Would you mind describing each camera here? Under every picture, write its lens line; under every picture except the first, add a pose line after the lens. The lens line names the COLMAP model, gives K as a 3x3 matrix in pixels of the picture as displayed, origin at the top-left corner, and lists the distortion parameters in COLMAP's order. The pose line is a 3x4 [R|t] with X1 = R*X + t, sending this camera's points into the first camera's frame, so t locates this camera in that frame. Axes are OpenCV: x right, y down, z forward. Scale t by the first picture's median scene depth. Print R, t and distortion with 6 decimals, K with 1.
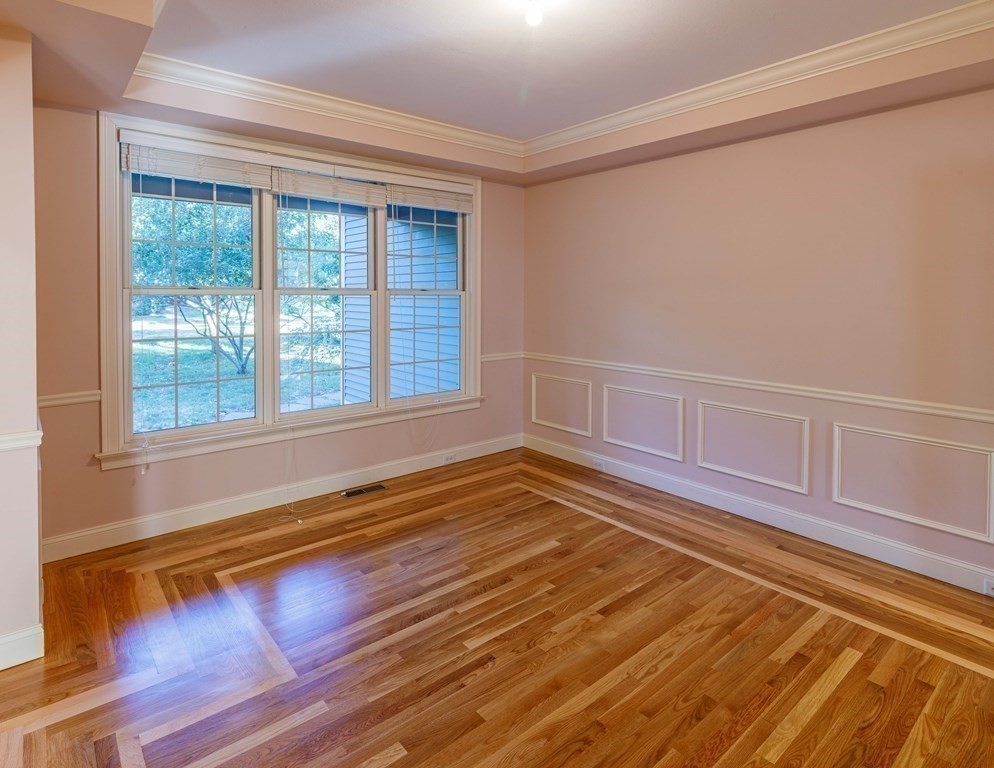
lens RADIAL K [[539.0, 0, 501.2], [0, 539.0, 309.3], [0, 0, 1]] dist [0.003276, -0.001014]
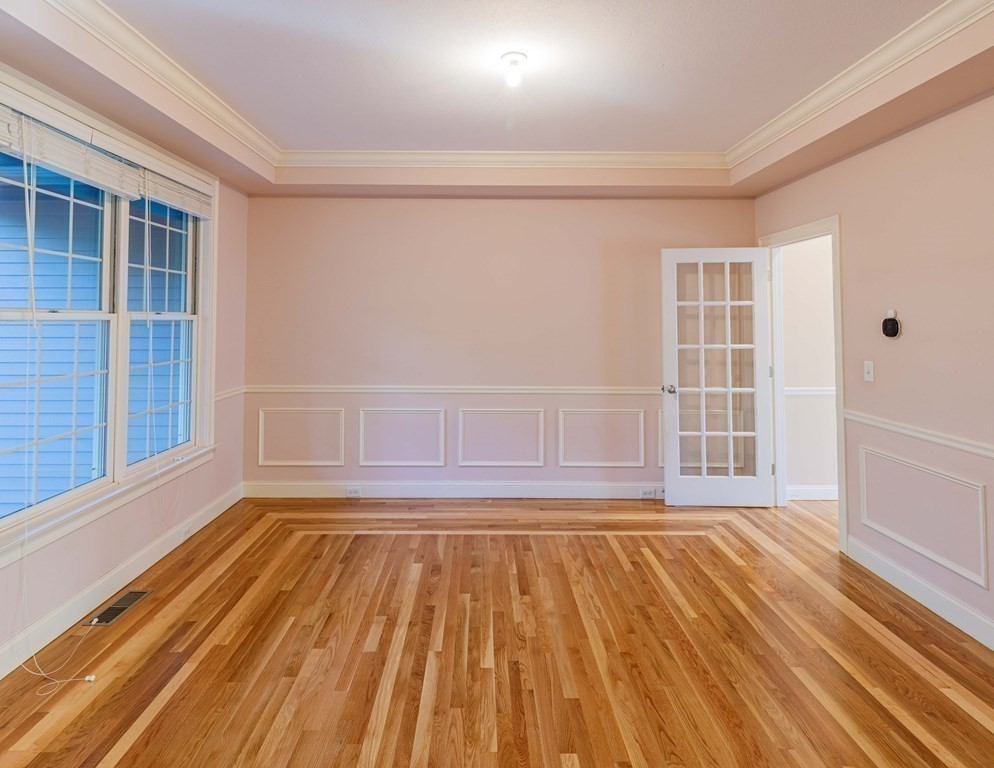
lens RADIAL K [[539.0, 0, 501.2], [0, 539.0, 309.3], [0, 0, 1]] dist [0.003276, -0.001014]
pose [[0.642381, 0.009227, 0.766330, -0.644852], [0.023609, 0.999215, -0.031821, -0.009913], [-0.766022, 0.038533, 0.641659, 0.238740]]
